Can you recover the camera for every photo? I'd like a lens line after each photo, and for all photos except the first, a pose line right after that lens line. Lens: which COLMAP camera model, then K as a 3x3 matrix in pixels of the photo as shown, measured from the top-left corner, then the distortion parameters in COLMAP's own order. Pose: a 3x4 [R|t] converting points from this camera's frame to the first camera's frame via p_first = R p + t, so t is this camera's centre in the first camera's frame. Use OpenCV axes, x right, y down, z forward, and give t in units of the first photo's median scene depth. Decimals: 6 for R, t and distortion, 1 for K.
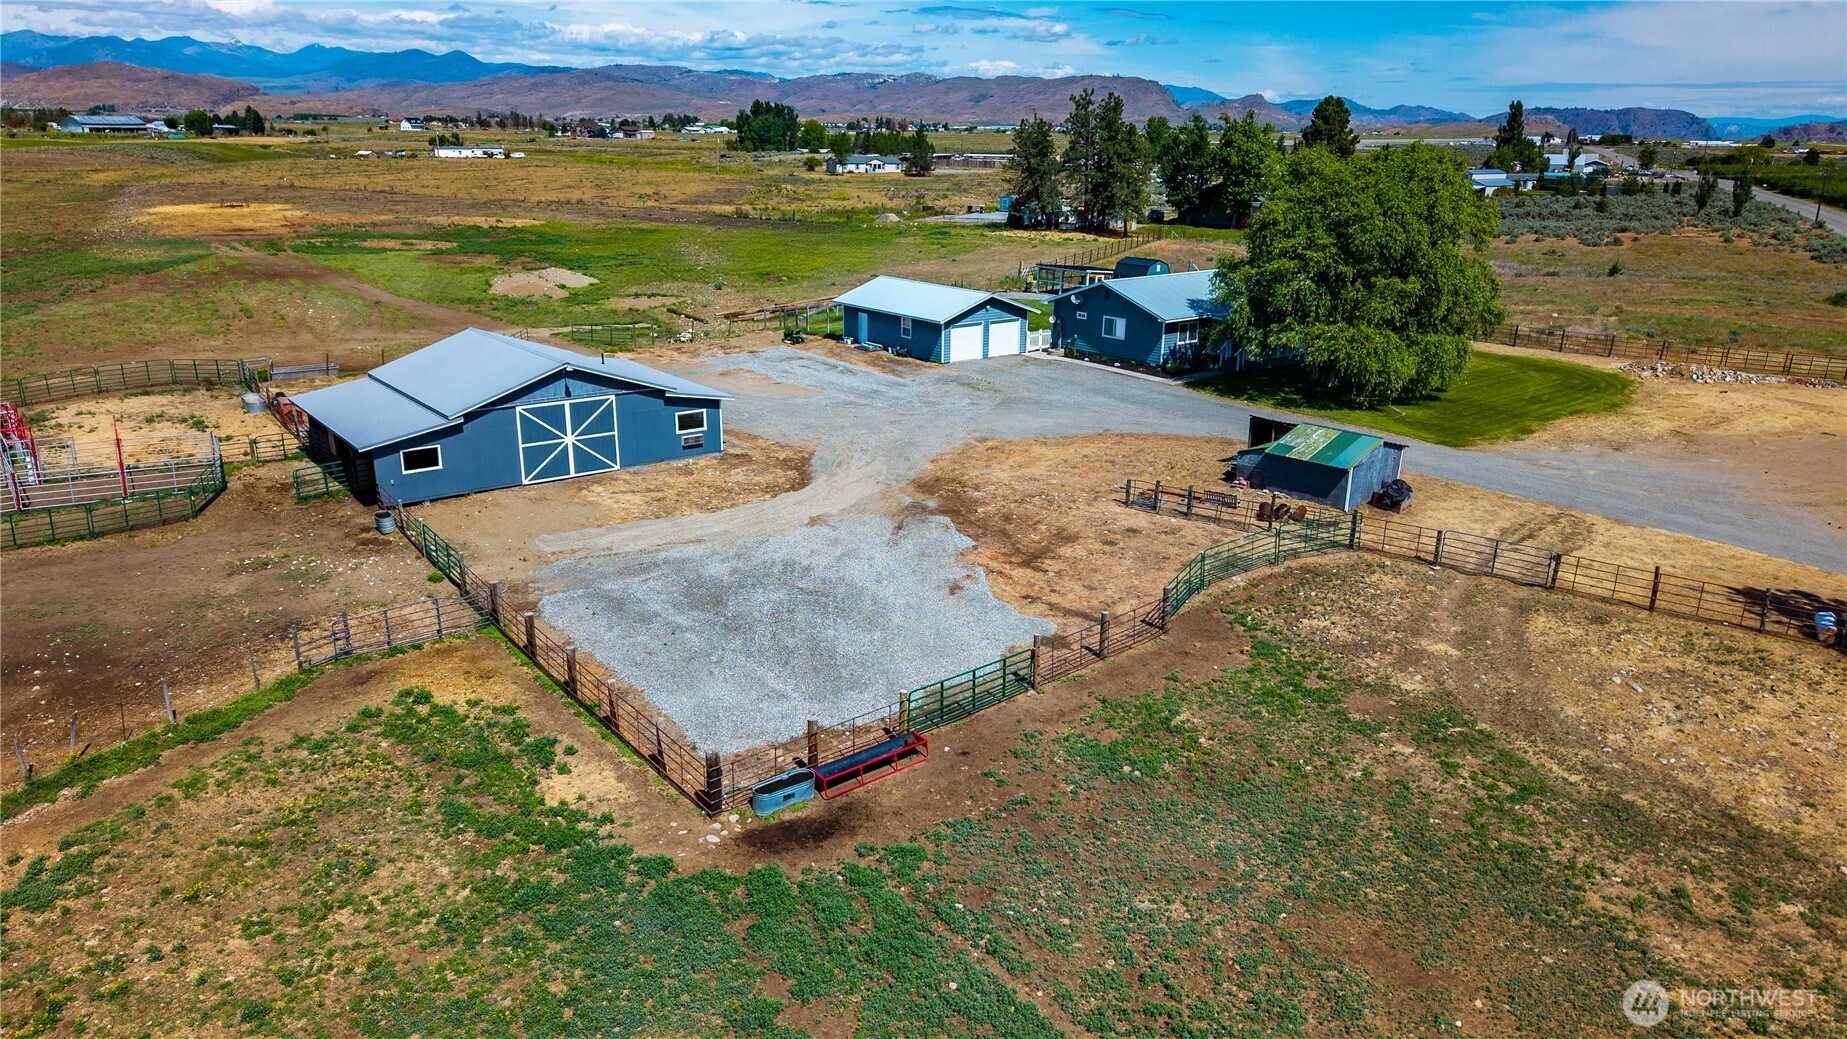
lens RADIAL K [[1243.1, 0, 921.4], [0, 1243.1, 532.4], [0, 0, 1]] dist [0.031728, -0.038063]
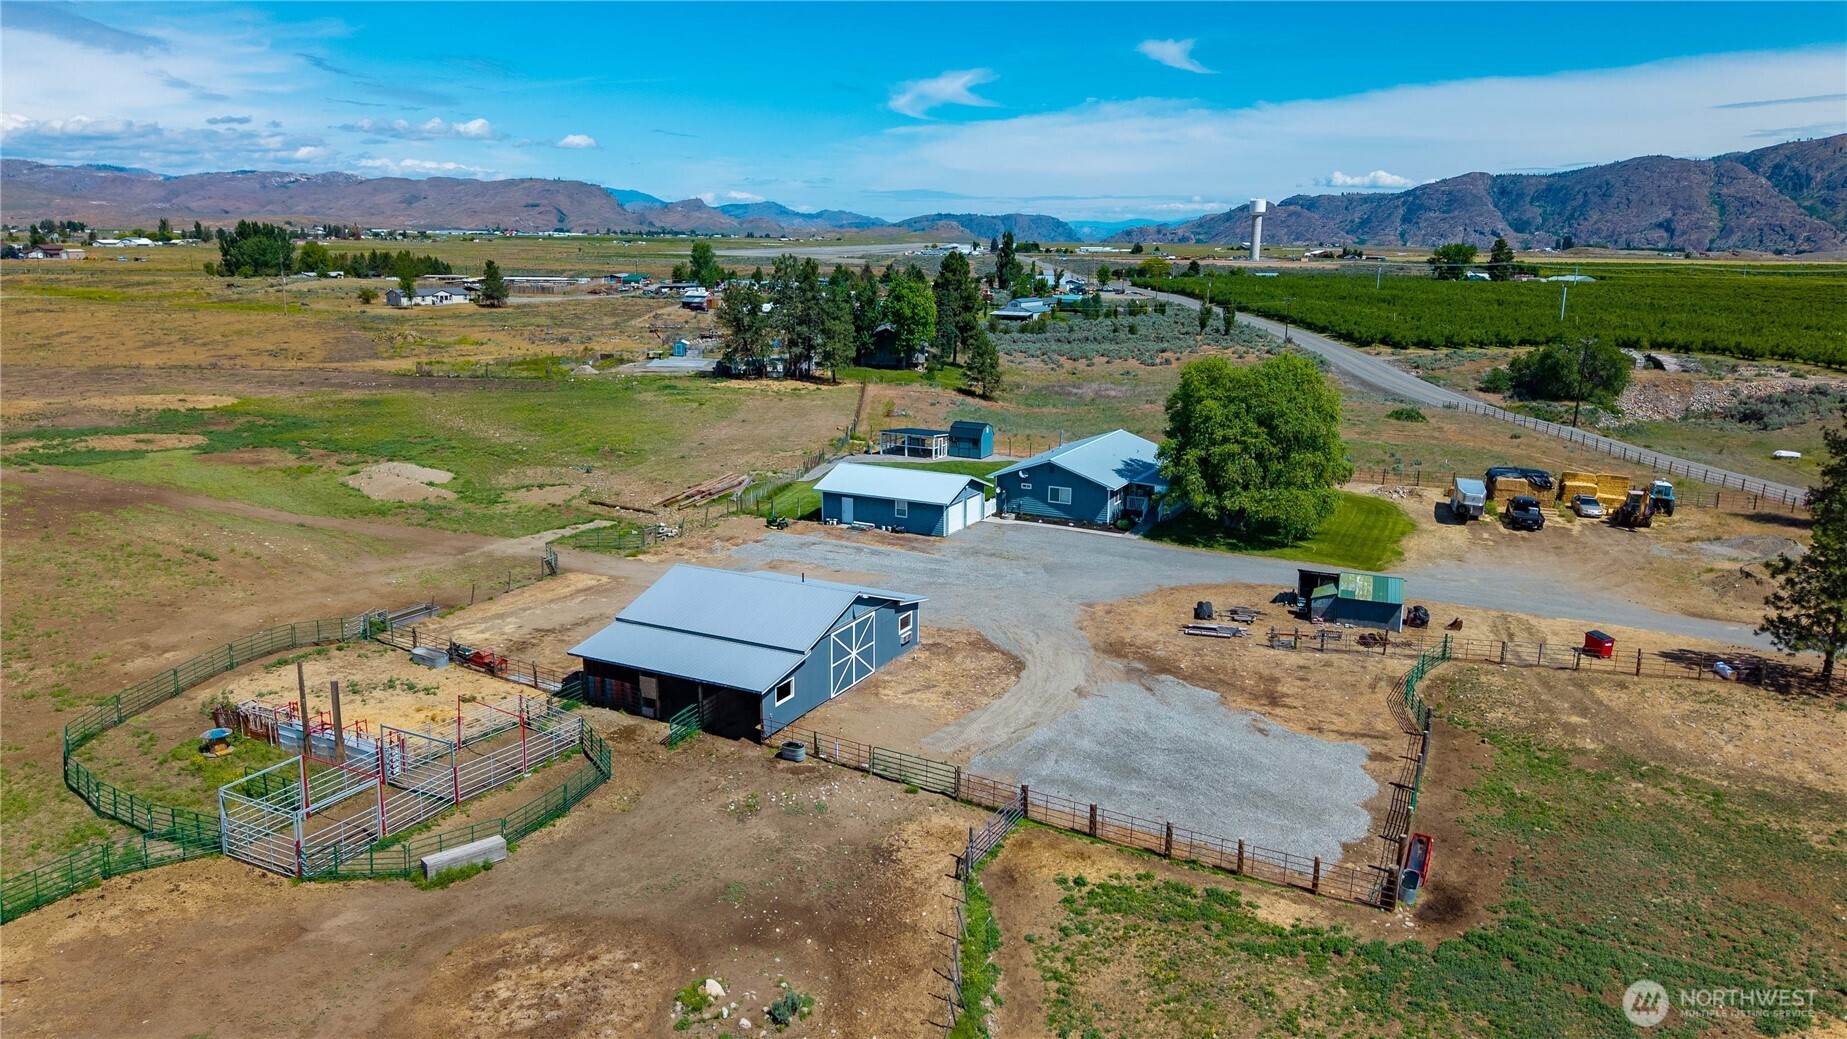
lens RADIAL K [[1243.1, 0, 928.9], [0, 1243.1, 505.4], [0, 0, 1]] dist [0.031728, -0.038063]
pose [[0.909397, -0.090650, 0.405930, -0.683537], [0.129064, 0.989287, -0.068218, -0.124935], [-0.395397, 0.114428, 0.911355, -0.119463]]
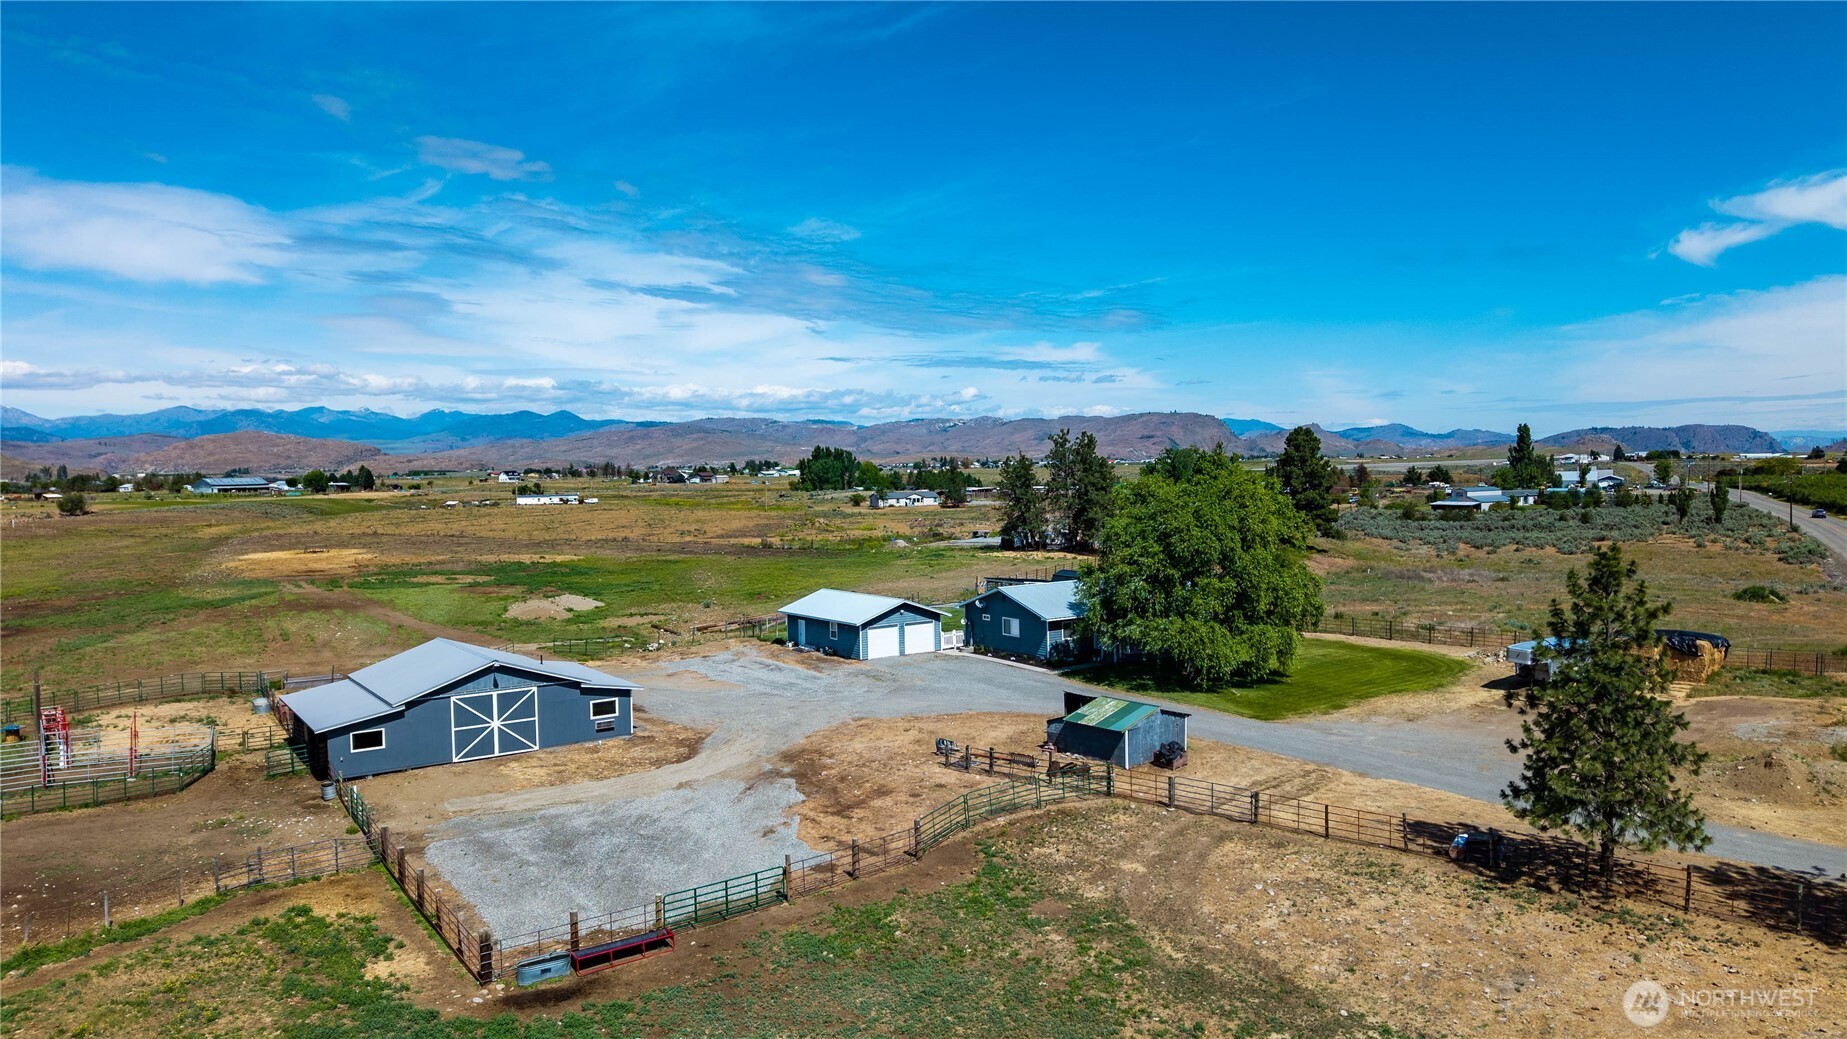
lens RADIAL K [[1243.1, 0, 920.5], [0, 1243.1, 518.2], [0, 0, 1]] dist [0.031728, -0.038063]
pose [[0.997900, -0.028507, -0.058160, 0.204316], [0.011880, 0.963262, -0.268301, 0.062795], [0.063671, 0.267047, 0.961578, -0.189626]]
